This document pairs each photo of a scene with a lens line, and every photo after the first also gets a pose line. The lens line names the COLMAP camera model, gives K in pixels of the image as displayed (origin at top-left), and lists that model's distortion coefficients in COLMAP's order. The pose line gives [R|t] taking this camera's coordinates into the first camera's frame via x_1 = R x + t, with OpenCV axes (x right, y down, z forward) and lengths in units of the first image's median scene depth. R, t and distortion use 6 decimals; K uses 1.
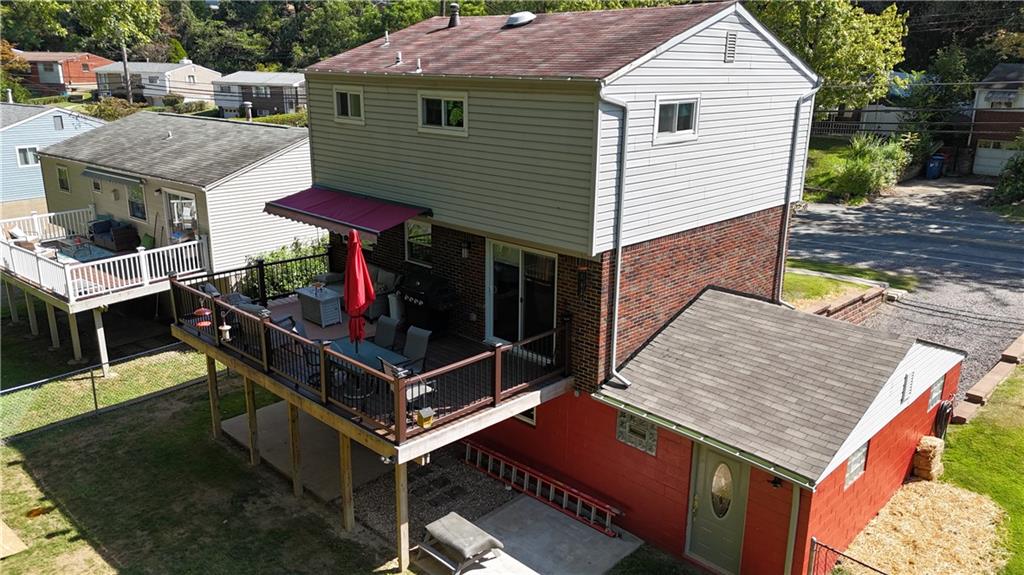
lens RADIAL K [[757.3, 0, 512.0], [0, 757.3, 287.5], [0, 0, 1]] dist [0.044187, -0.002812]
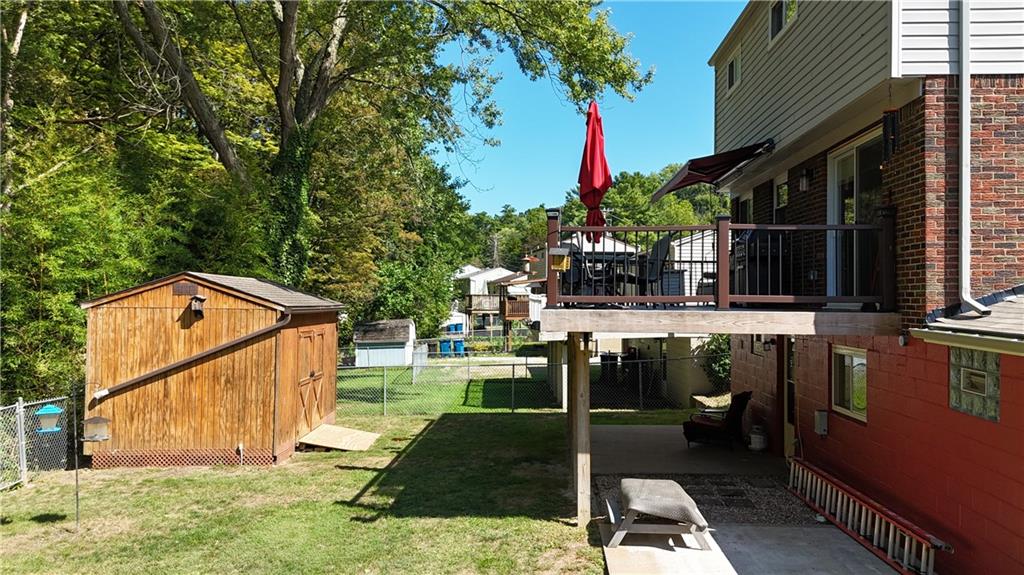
lens RADIAL K [[757.3, 0, 512.0], [0, 757.3, 287.5], [0, 0, 1]] dist [0.044187, -0.002812]
pose [[0.654108, -0.019669, -0.756145, 0.356745], [-0.209295, 0.955925, -0.205918, 0.301871], [0.726869, 0.292950, 0.621162, 0.410815]]
